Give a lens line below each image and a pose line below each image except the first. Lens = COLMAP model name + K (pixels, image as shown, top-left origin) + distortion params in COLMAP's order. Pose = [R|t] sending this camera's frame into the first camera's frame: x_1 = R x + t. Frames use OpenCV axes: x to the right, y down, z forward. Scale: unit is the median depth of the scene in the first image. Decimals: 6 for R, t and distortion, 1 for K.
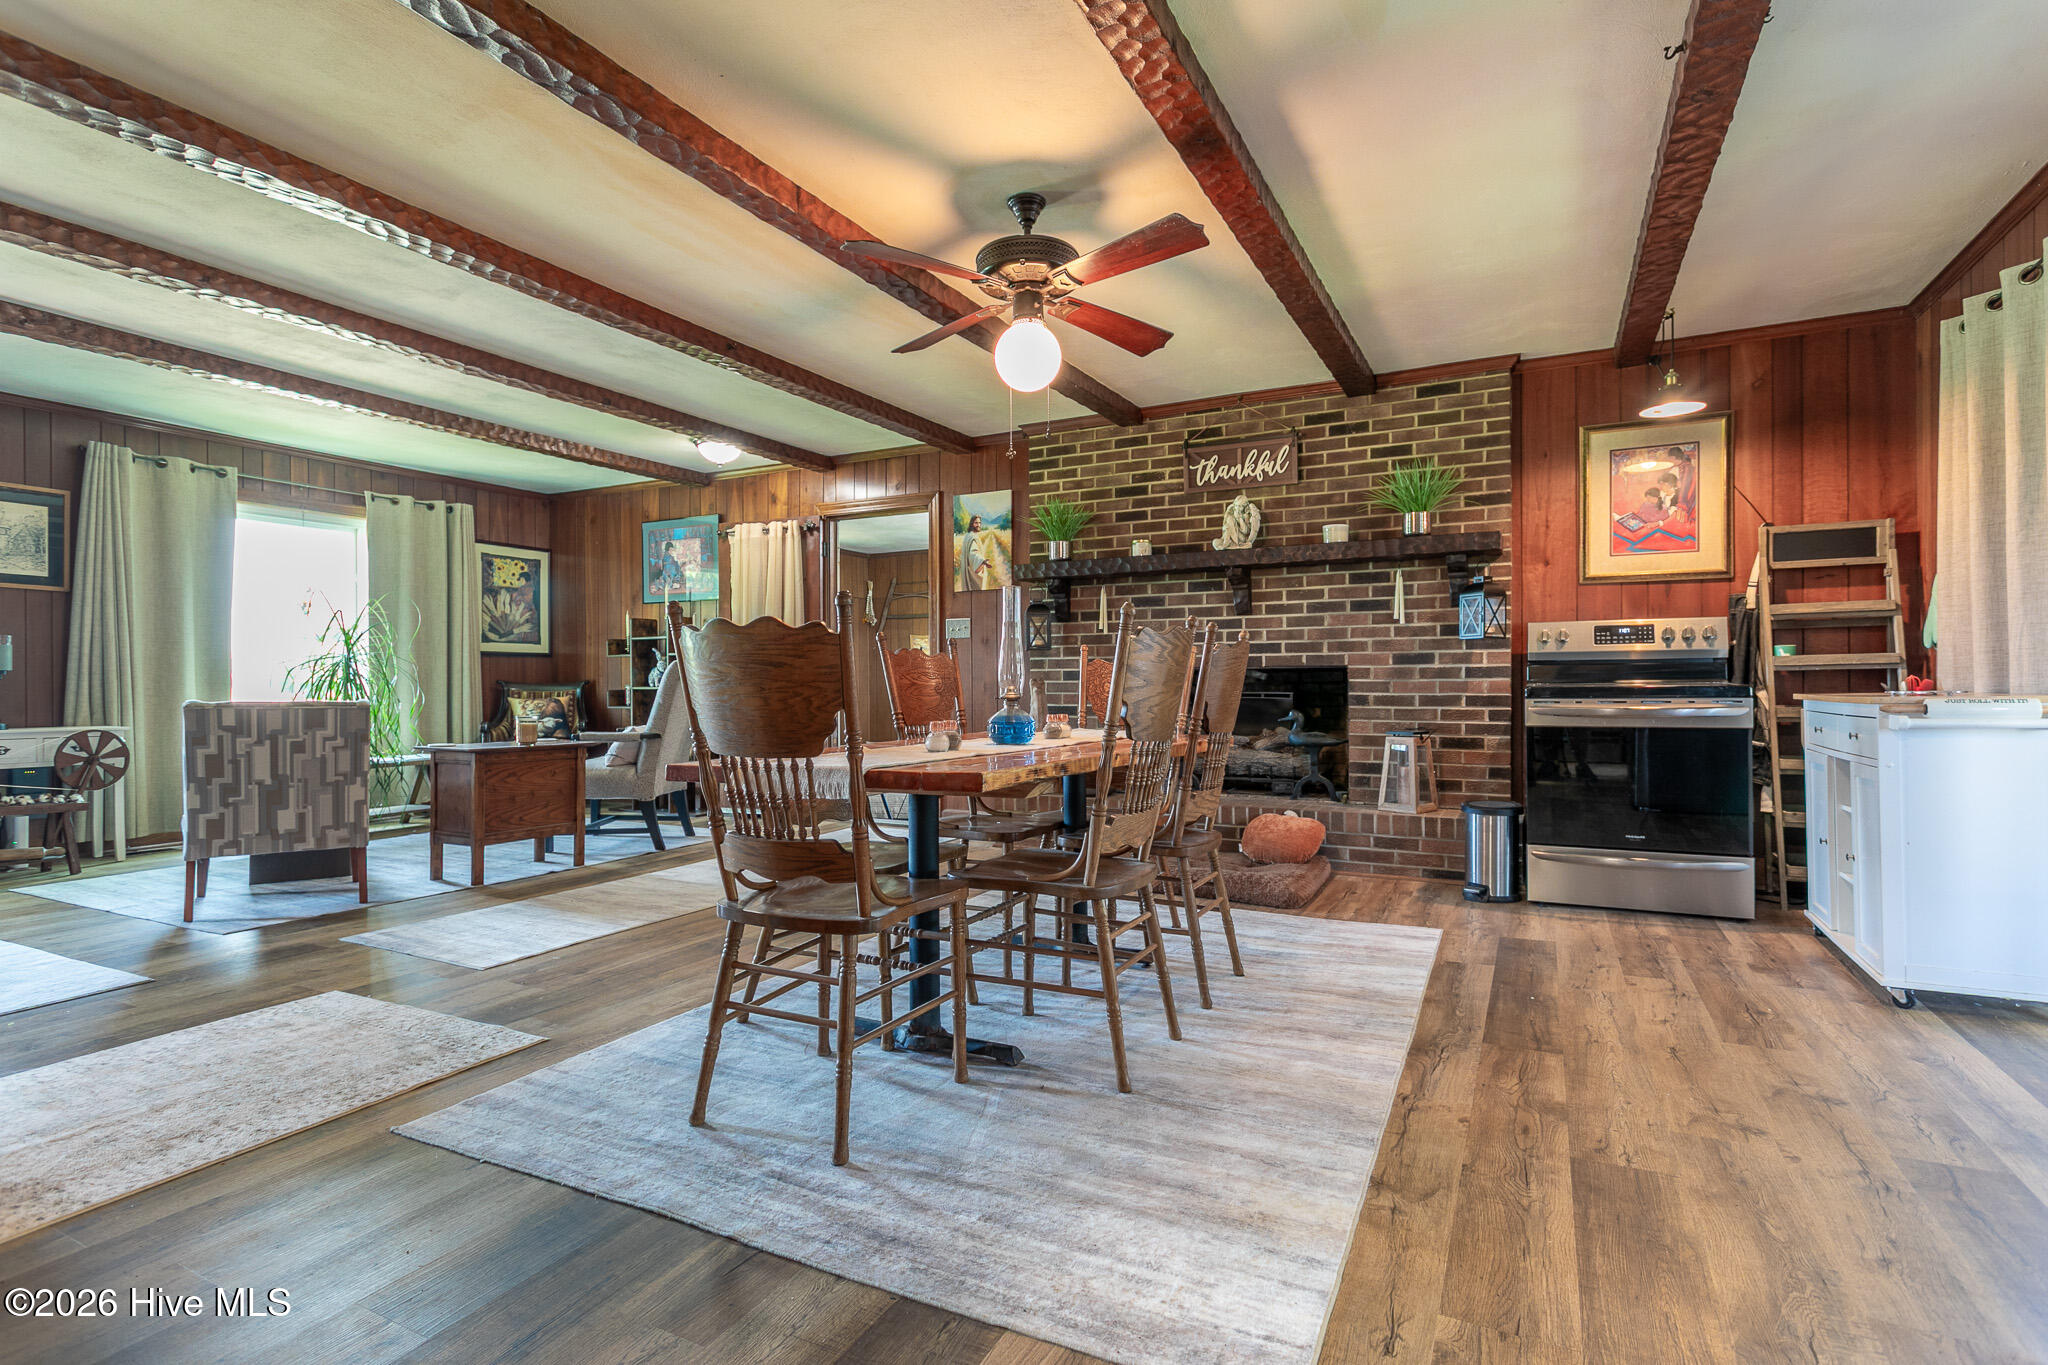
lens RADIAL K [[1019.3, 0, 1017.4], [0, 1019.3, 688.2], [0, 0, 1]] dist [-0.006621, 0.003939]
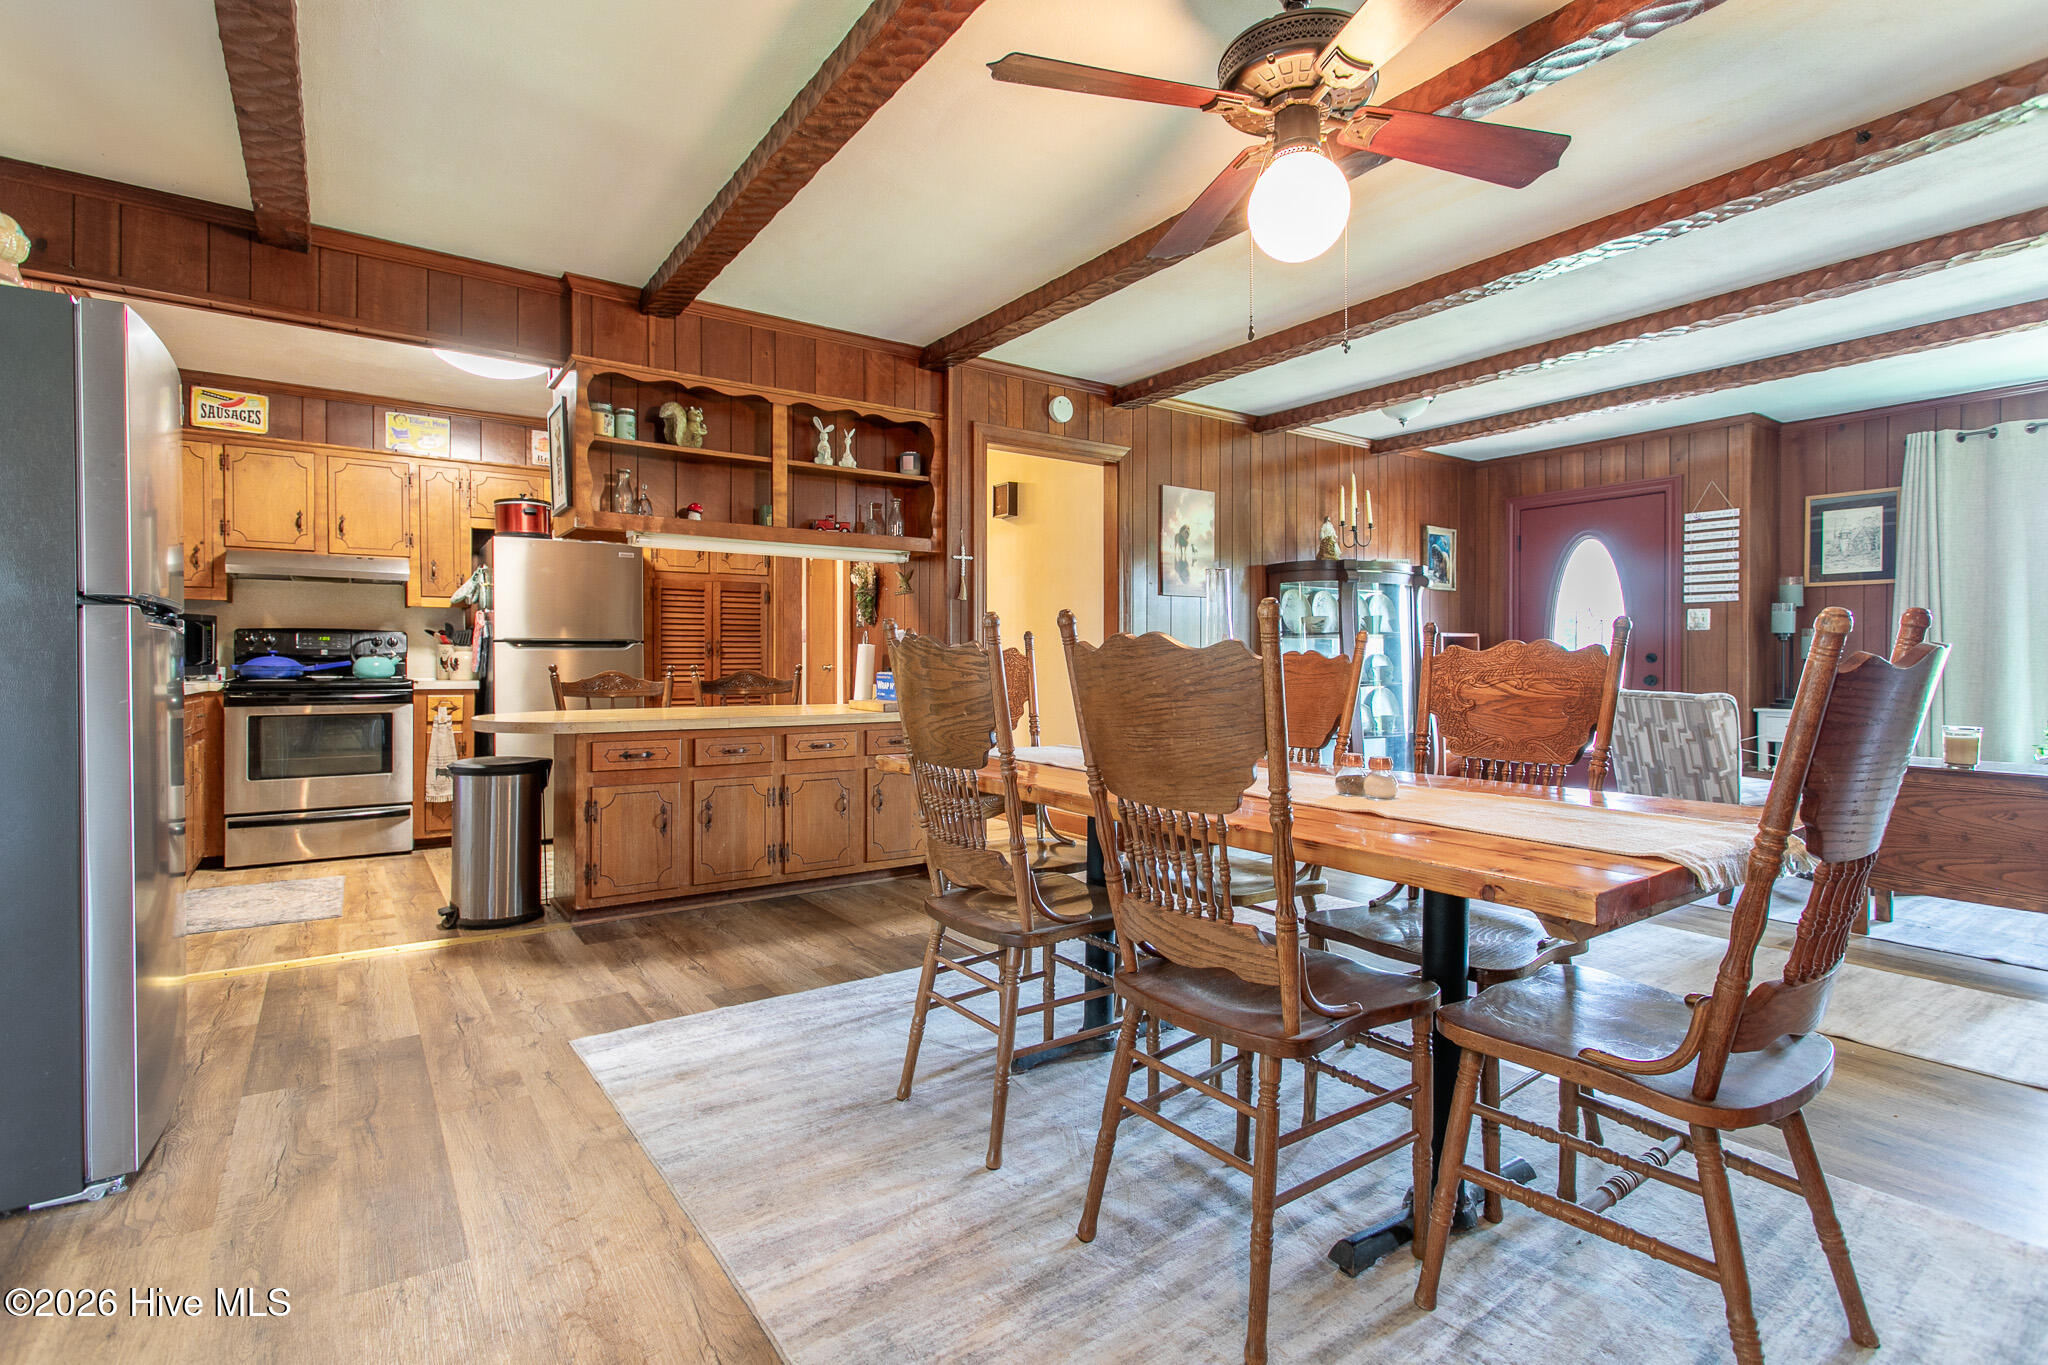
lens RADIAL K [[1019.3, 0, 1039.2], [0, 1019.3, 667.2], [0, 0, 1]] dist [-0.006621, 0.003939]
pose [[-0.469491, 0.012322, -0.882851, 0.419353], [0.000137, 0.999904, 0.013882, -0.022537], [0.882937, 0.006397, -0.469447, 0.714198]]
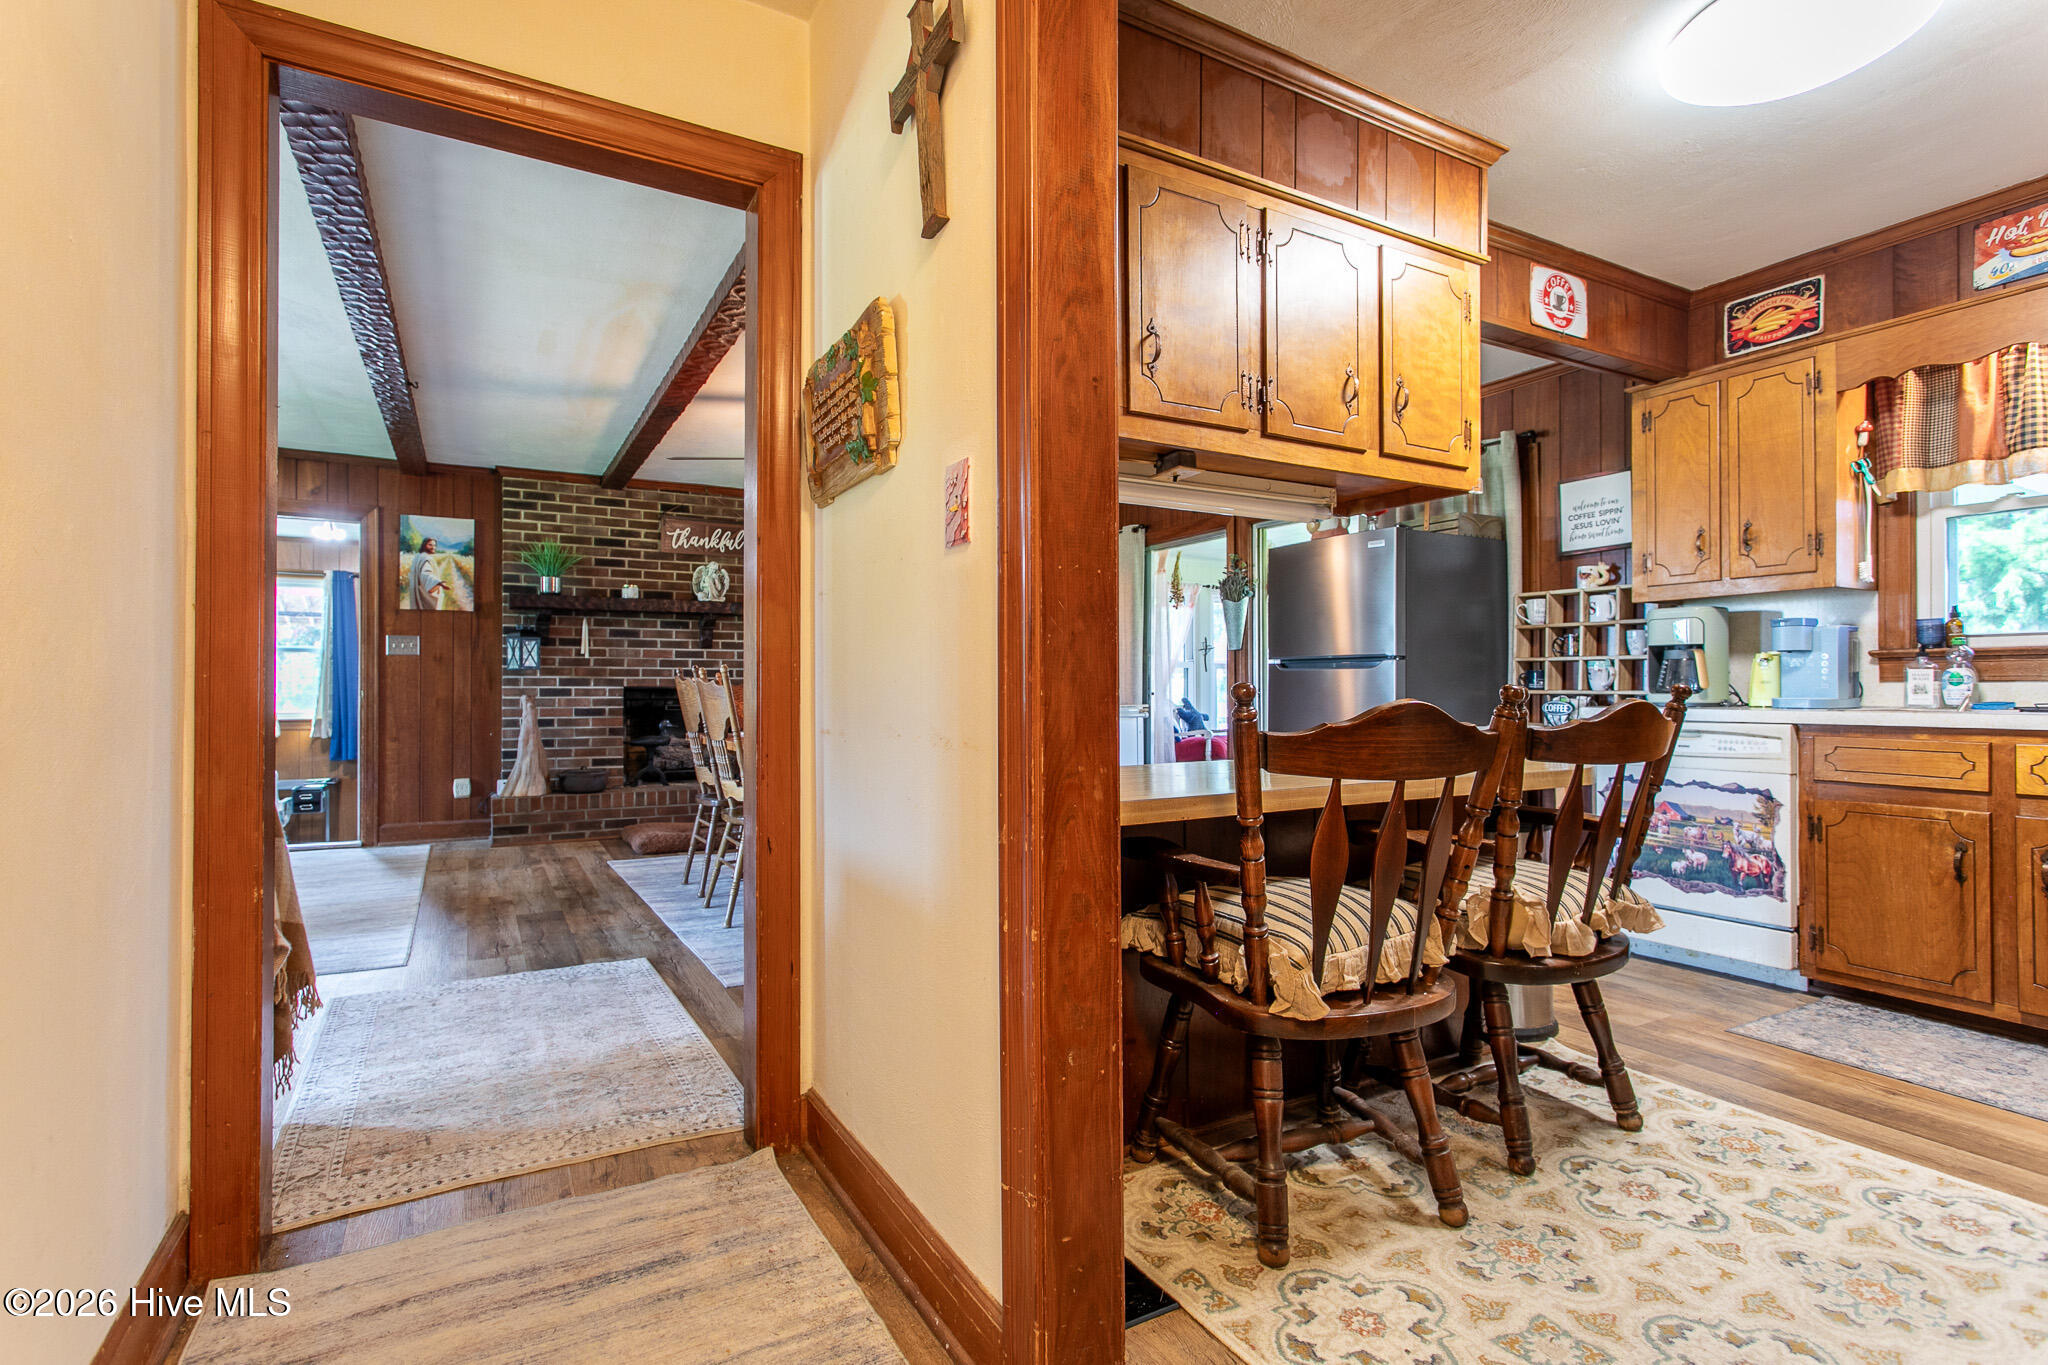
lens RADIAL K [[1019.3, 0, 1020.9], [0, 1019.3, 688.2], [0, 0, 1]] dist [-0.006621, 0.003939]
pose [[0.521964, 0.005536, 0.852950, -0.771460], [0.003975, 0.999952, -0.008922, -0.006233], [-0.852958, 0.008047, 0.521917, -0.064169]]
